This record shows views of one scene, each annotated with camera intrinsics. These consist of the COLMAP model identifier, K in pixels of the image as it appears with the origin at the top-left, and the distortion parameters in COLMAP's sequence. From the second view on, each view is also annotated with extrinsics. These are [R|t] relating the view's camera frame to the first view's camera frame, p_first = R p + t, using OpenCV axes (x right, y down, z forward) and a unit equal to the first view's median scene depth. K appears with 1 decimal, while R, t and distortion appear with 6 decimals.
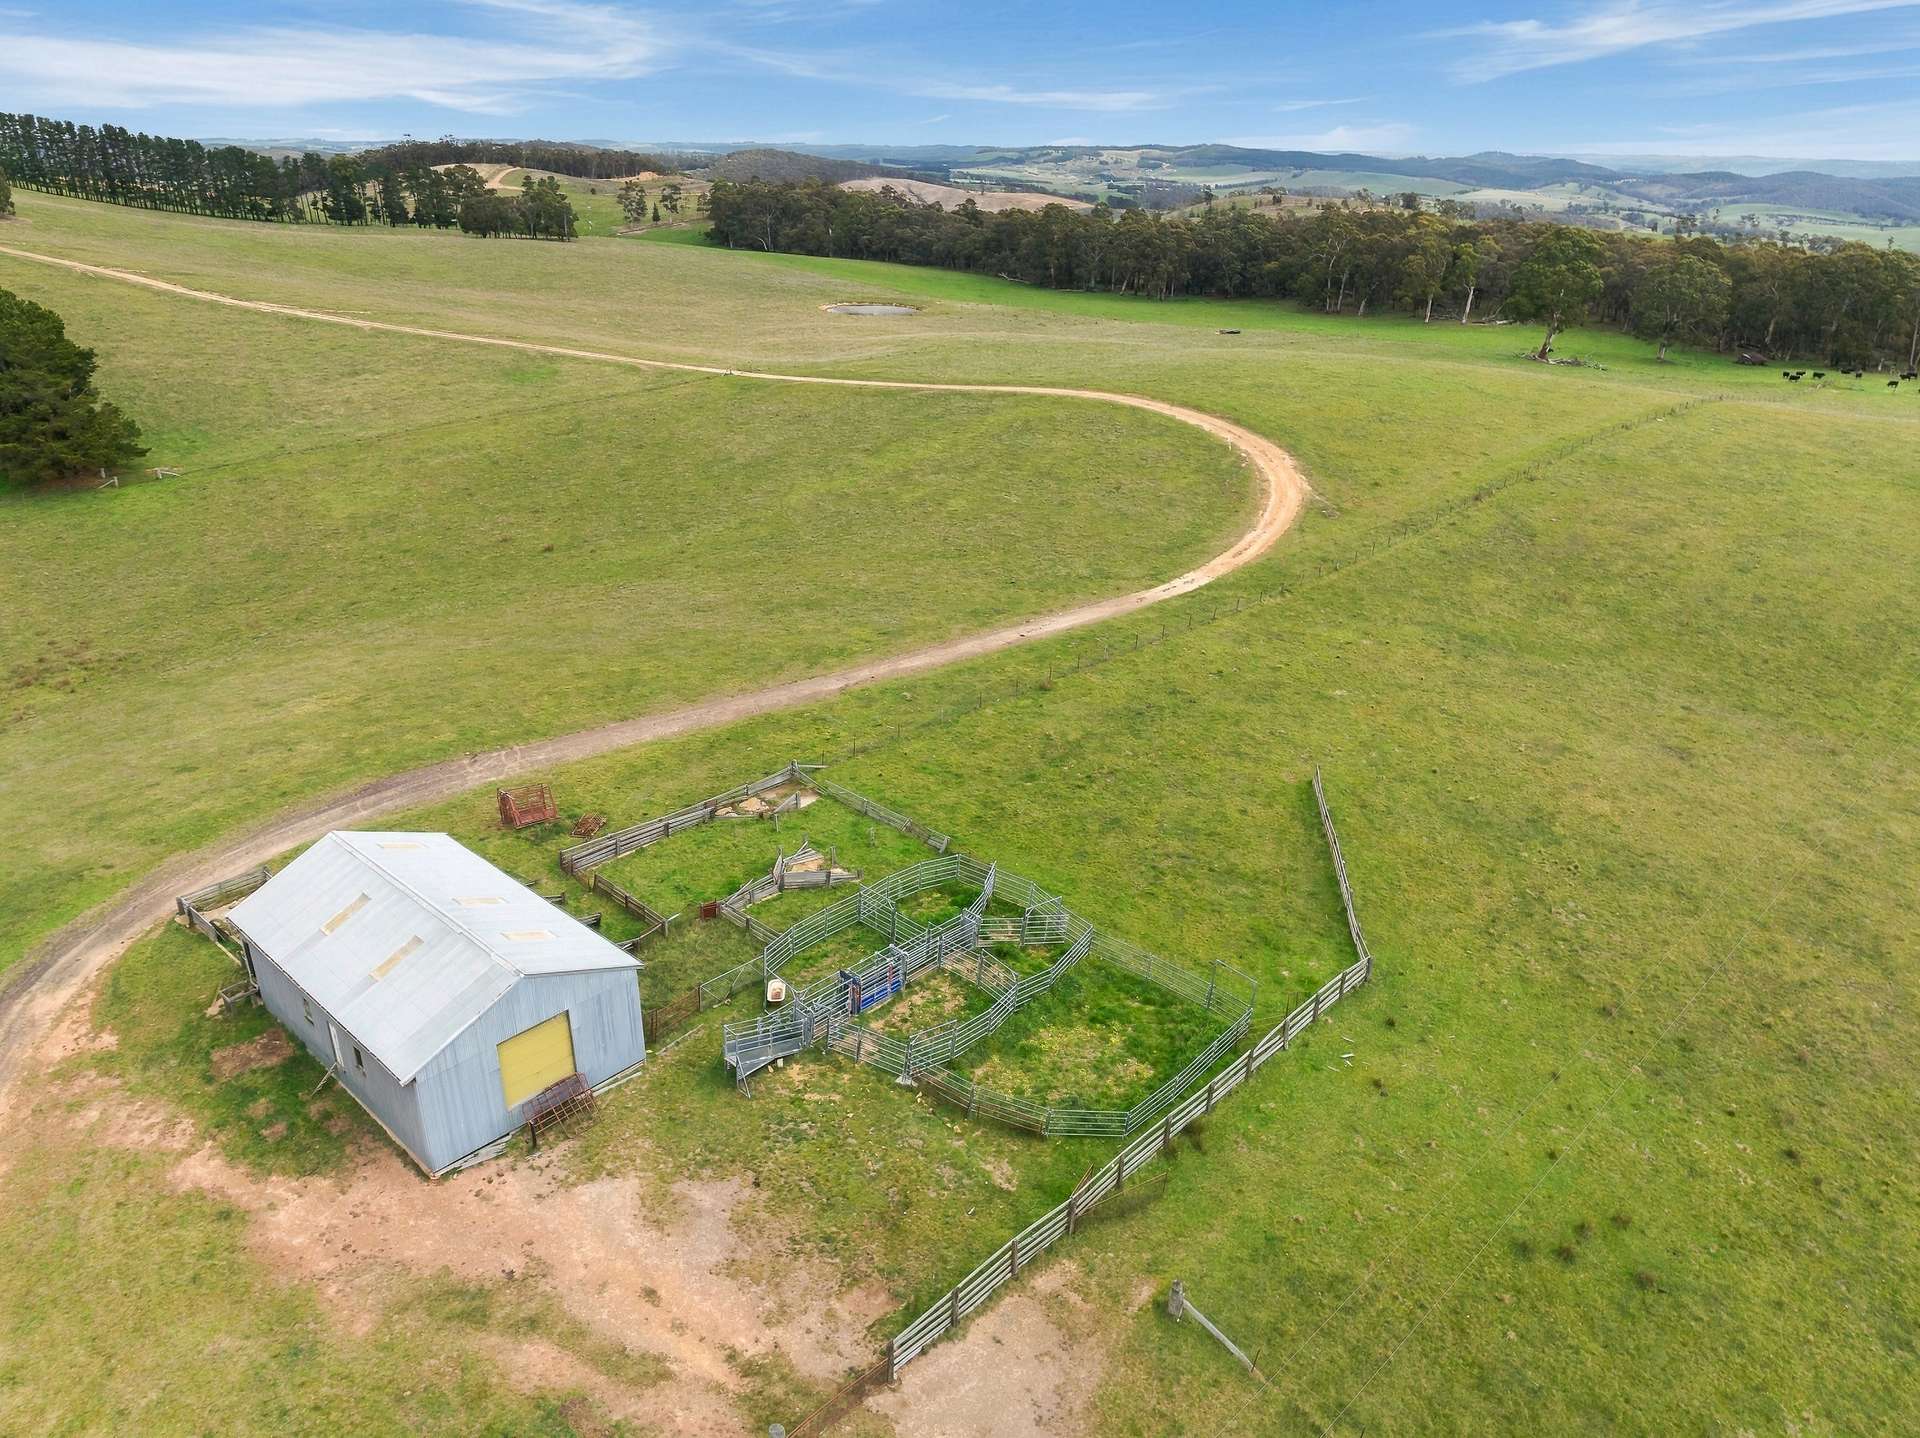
lens RADIAL K [[1353.5, 0, 960.0], [0, 1353.5, 719.0], [0, 0, 1]] dist [-0.050738, 0.024398]
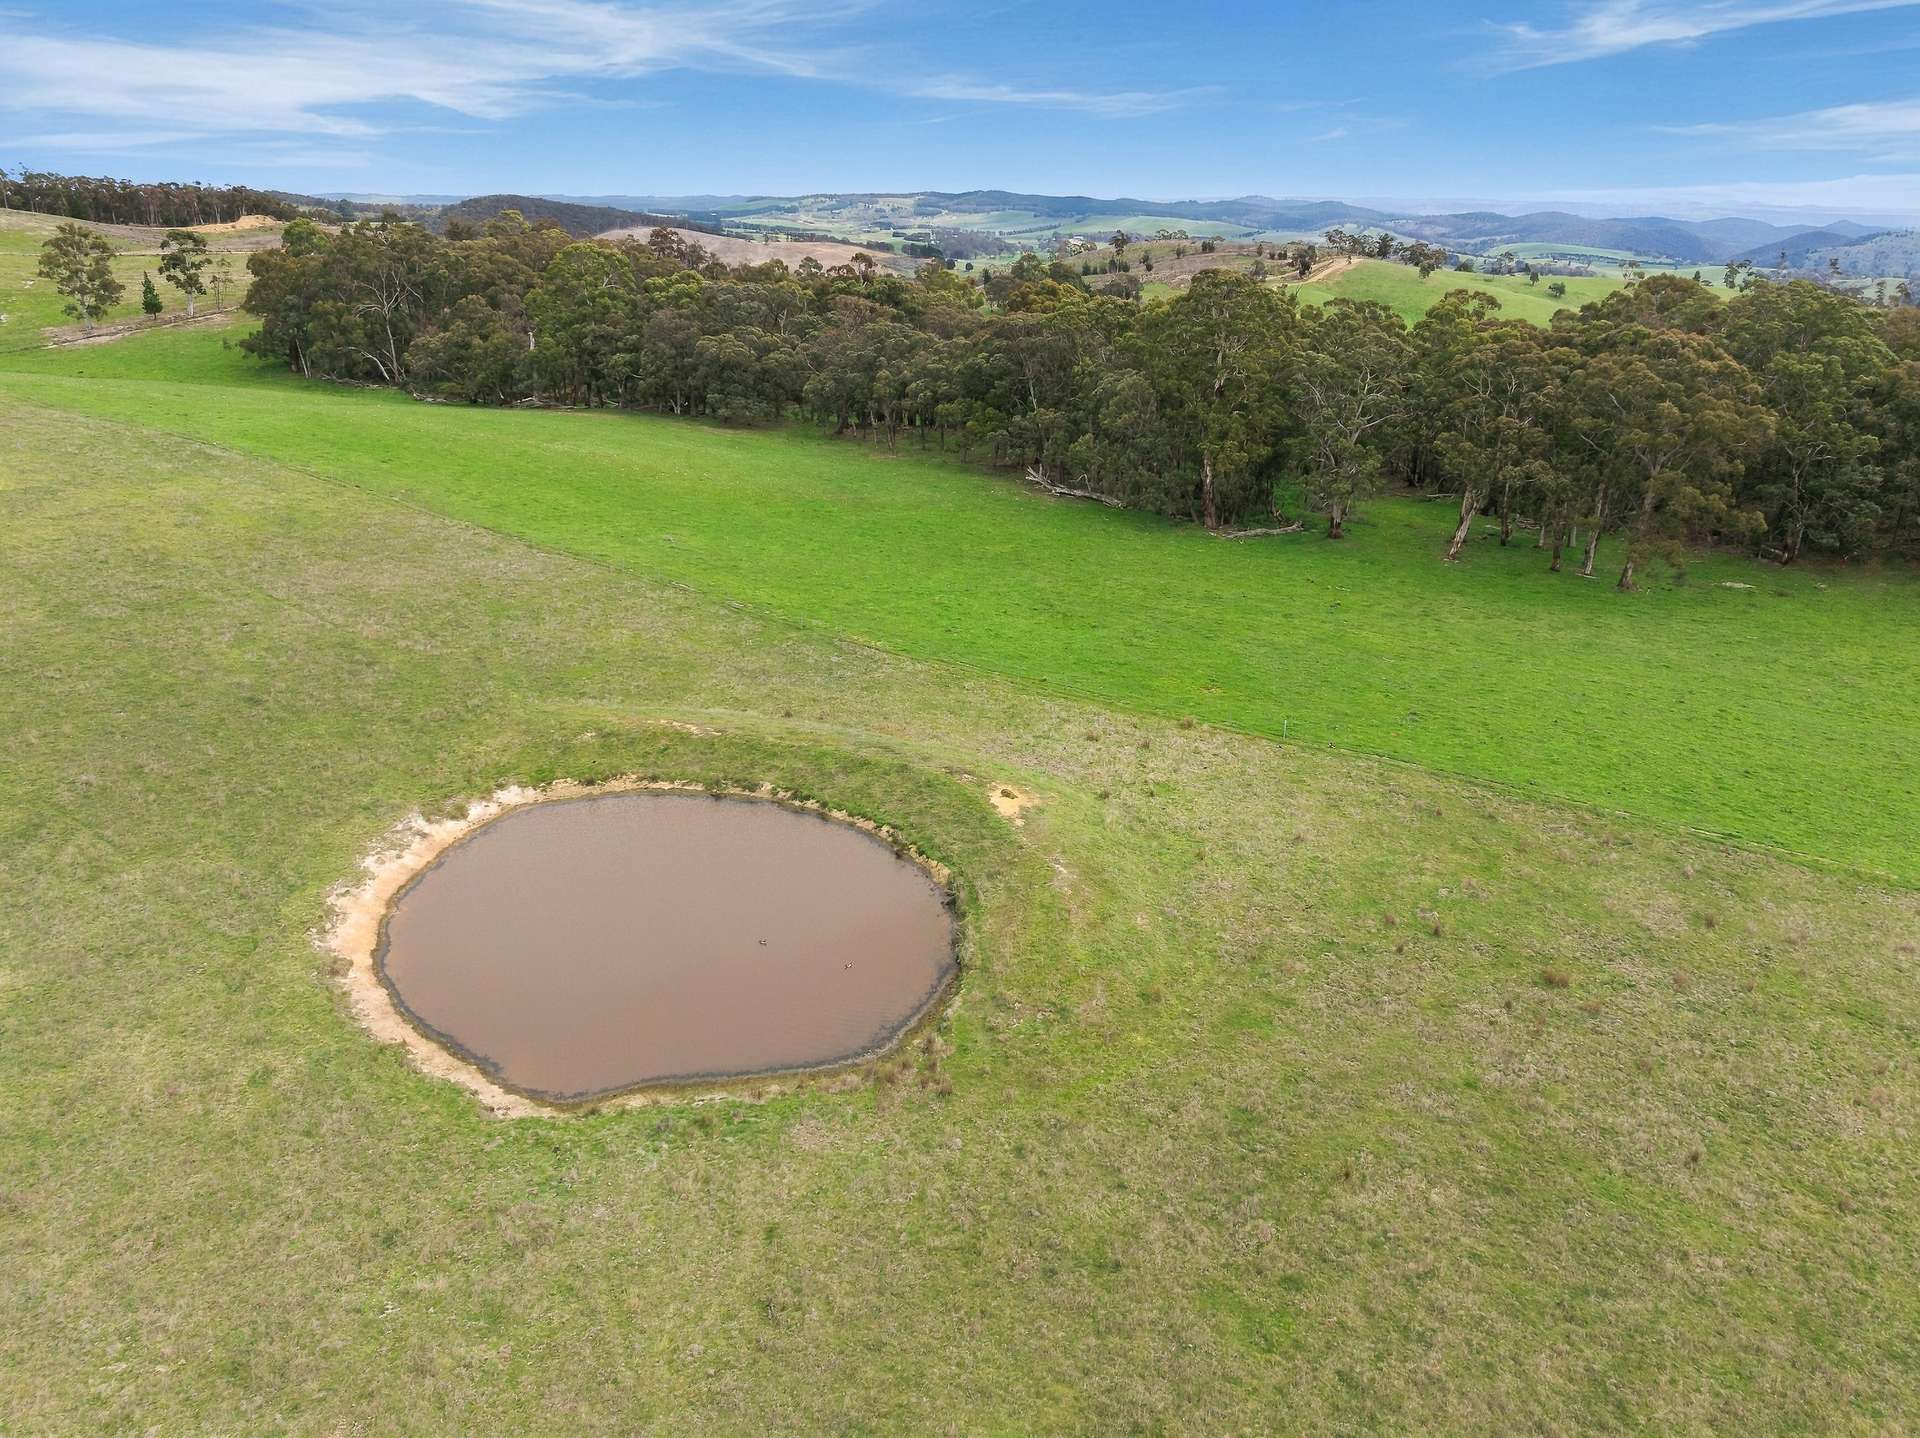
lens RADIAL K [[1353.5, 0, 960.0], [0, 1353.5, 719.0], [0, 0, 1]] dist [-0.050738, 0.024398]
pose [[0.986936, -0.062296, 0.148581, -0.032432], [0.067072, 0.997373, -0.027353, -0.203740], [-0.146487, 0.036962, 0.988522, 0.521357]]
